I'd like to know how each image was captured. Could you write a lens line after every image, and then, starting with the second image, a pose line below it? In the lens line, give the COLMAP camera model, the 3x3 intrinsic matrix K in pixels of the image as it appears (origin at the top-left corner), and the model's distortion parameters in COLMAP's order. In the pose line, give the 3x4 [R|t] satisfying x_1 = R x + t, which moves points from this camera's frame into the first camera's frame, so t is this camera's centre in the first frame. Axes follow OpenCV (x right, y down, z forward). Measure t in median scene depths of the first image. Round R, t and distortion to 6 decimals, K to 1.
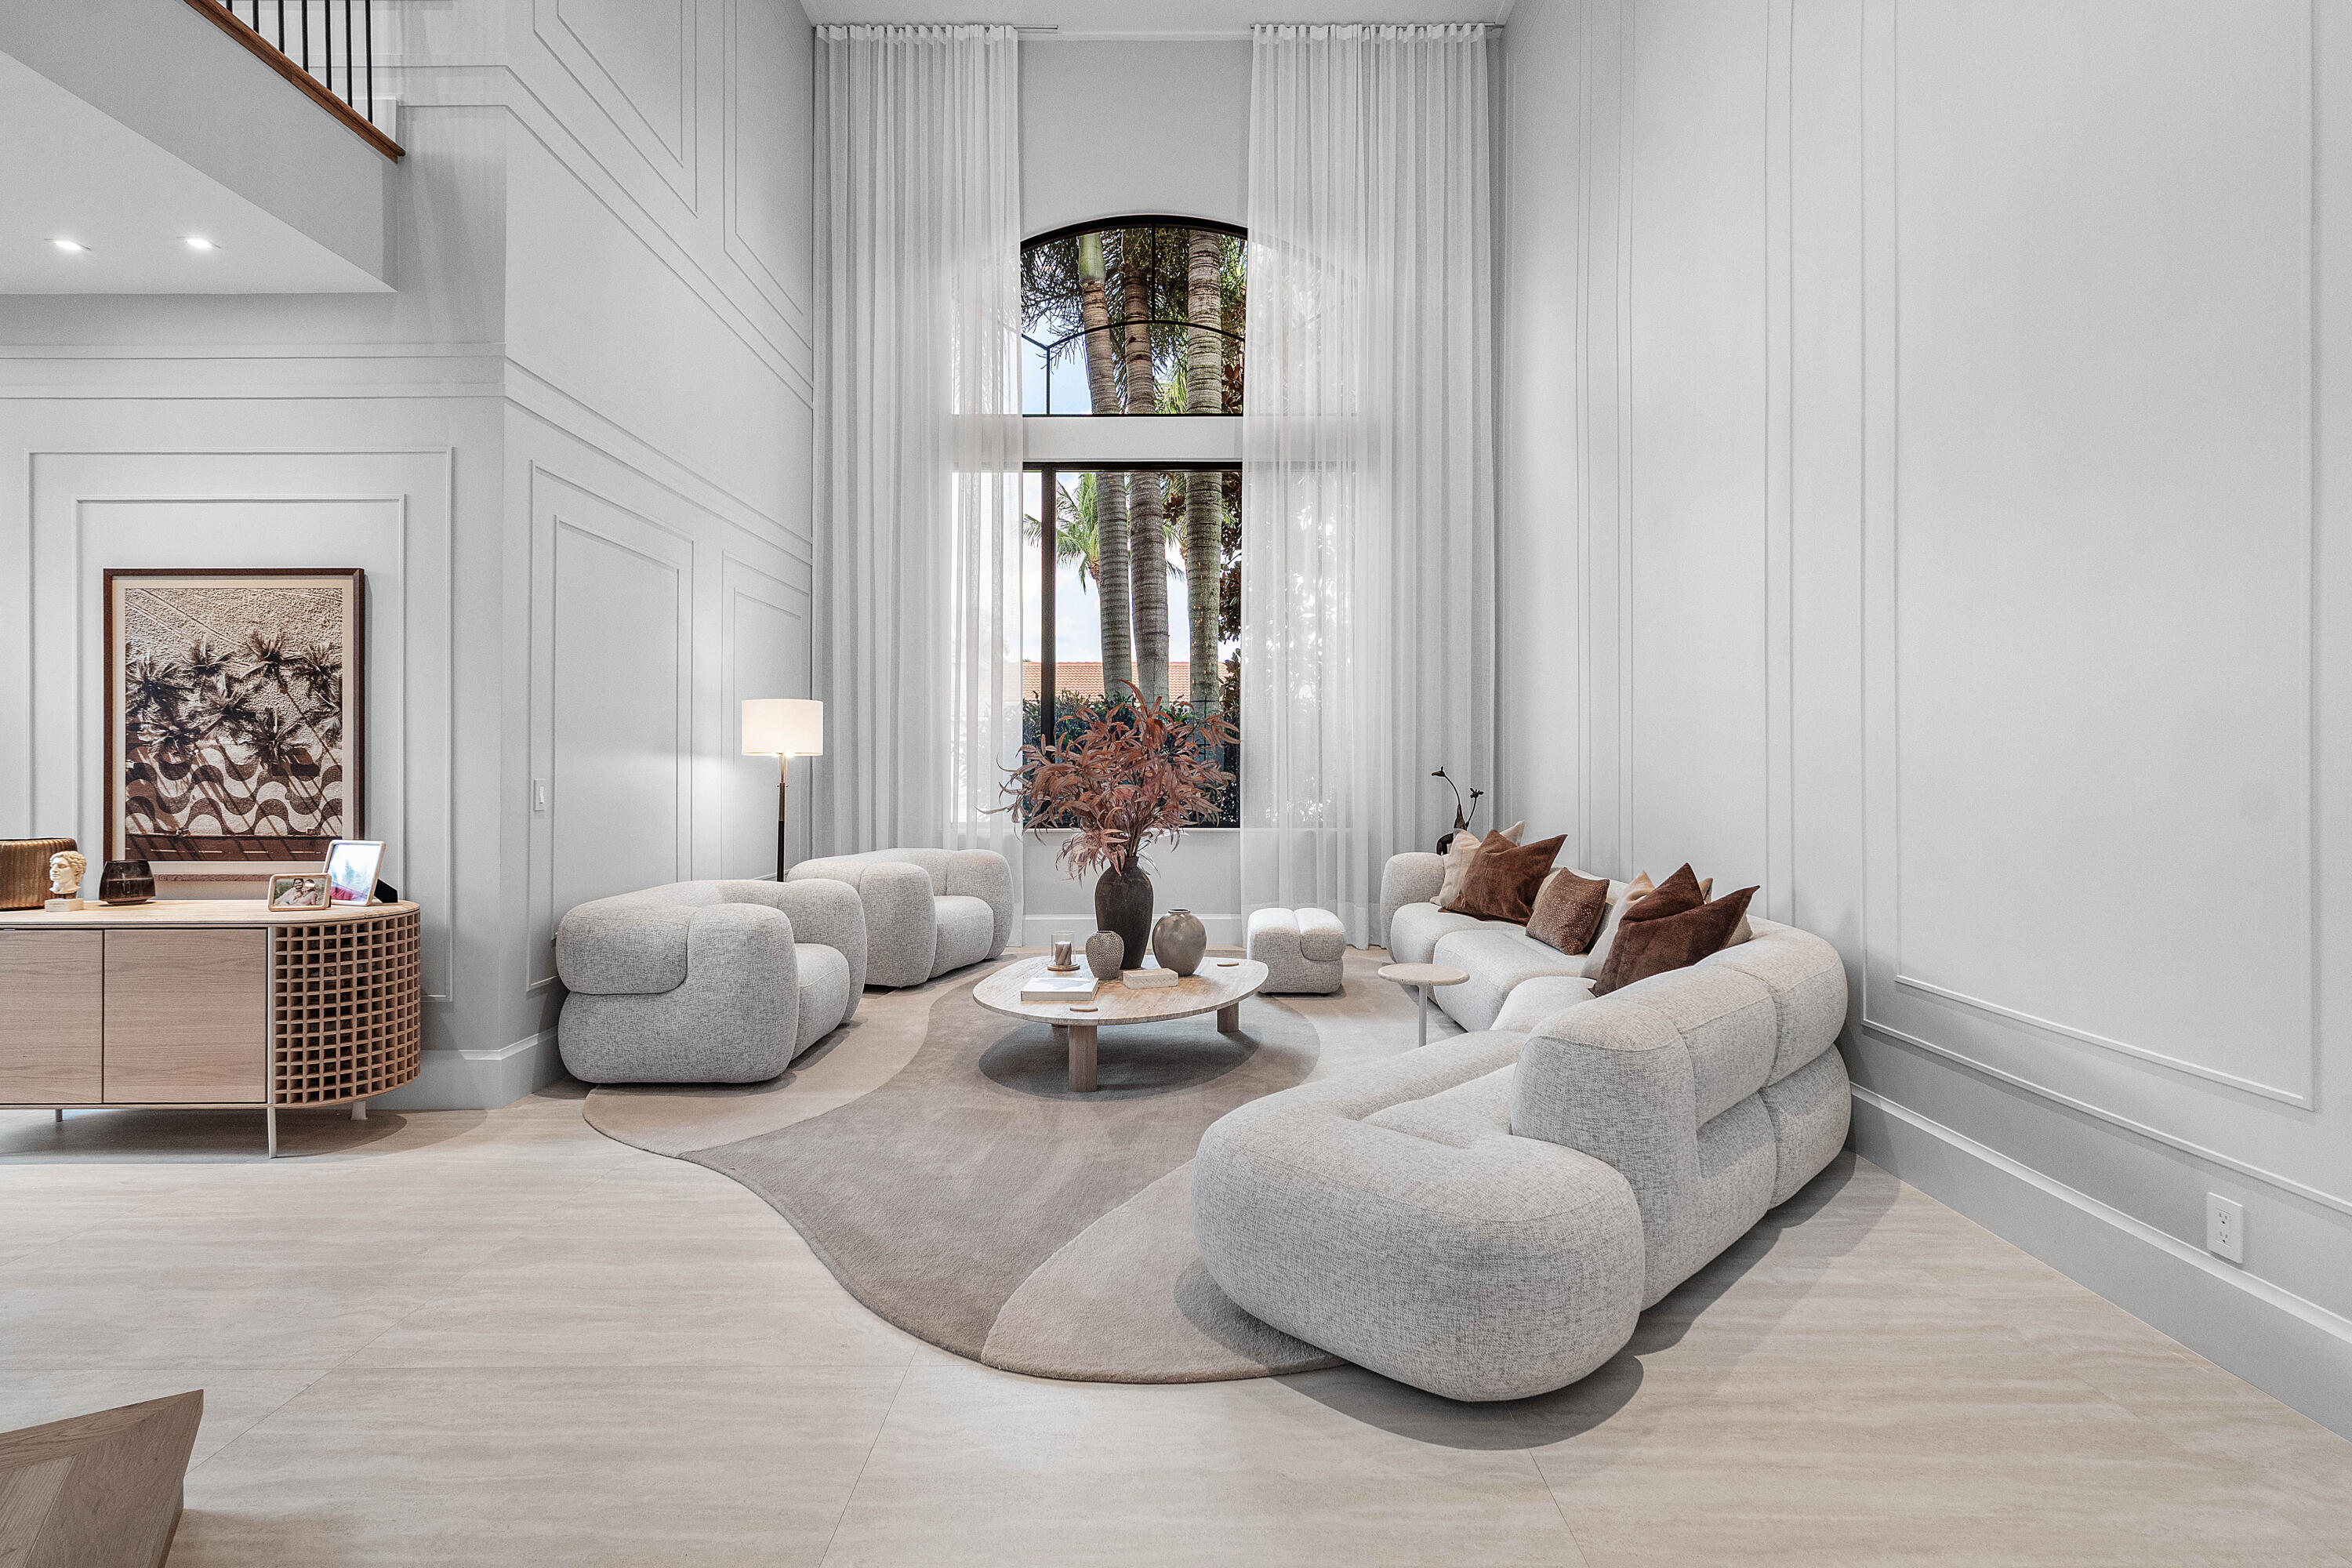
lens RADIAL K [[1167.4, 0, 1168.7], [0, 1167.4, 763.4], [0, 0, 1]] dist [0.003422, 0.000597]
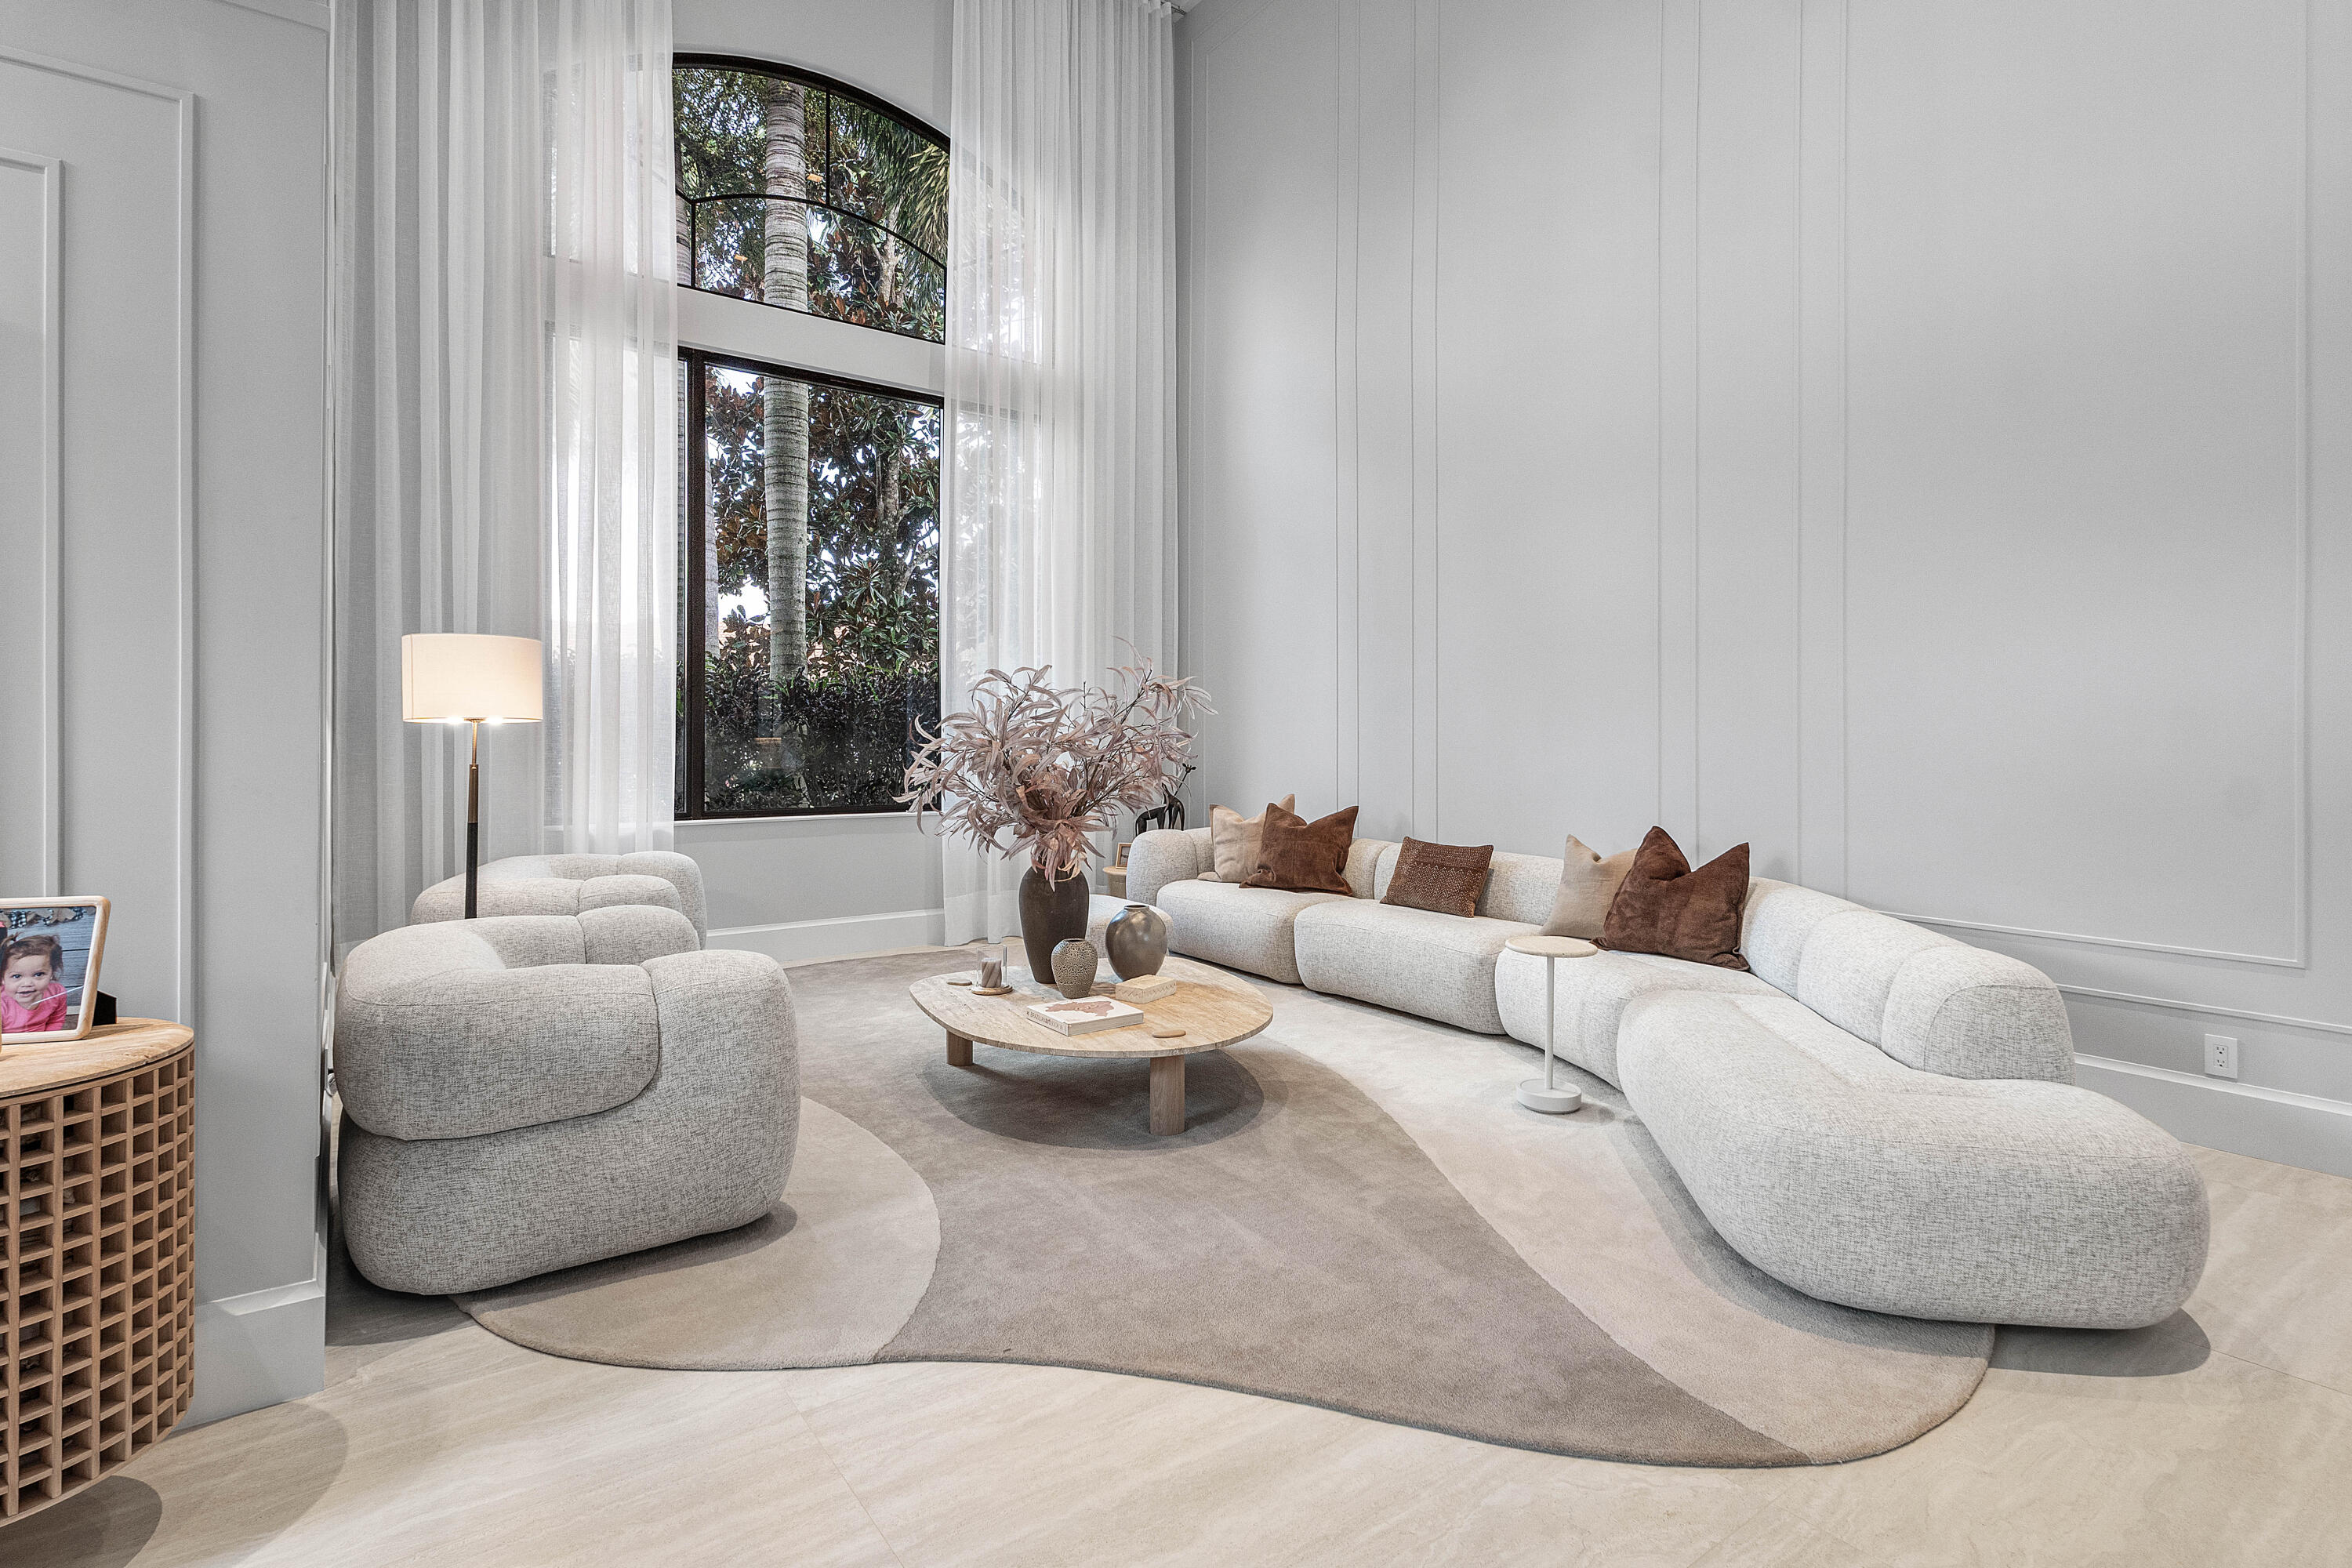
lens RADIAL K [[1149.0, 0, 1193.6], [0, 1149.0, 737.2], [0, 0, 1]] dist [0.003128, 0.001341]
pose [[0.798293, 0.005782, 0.602242, -0.565046], [-0.004632, 0.999983, -0.003461, 0.002537], [-0.602252, -0.000027, 0.798306, 0.346698]]
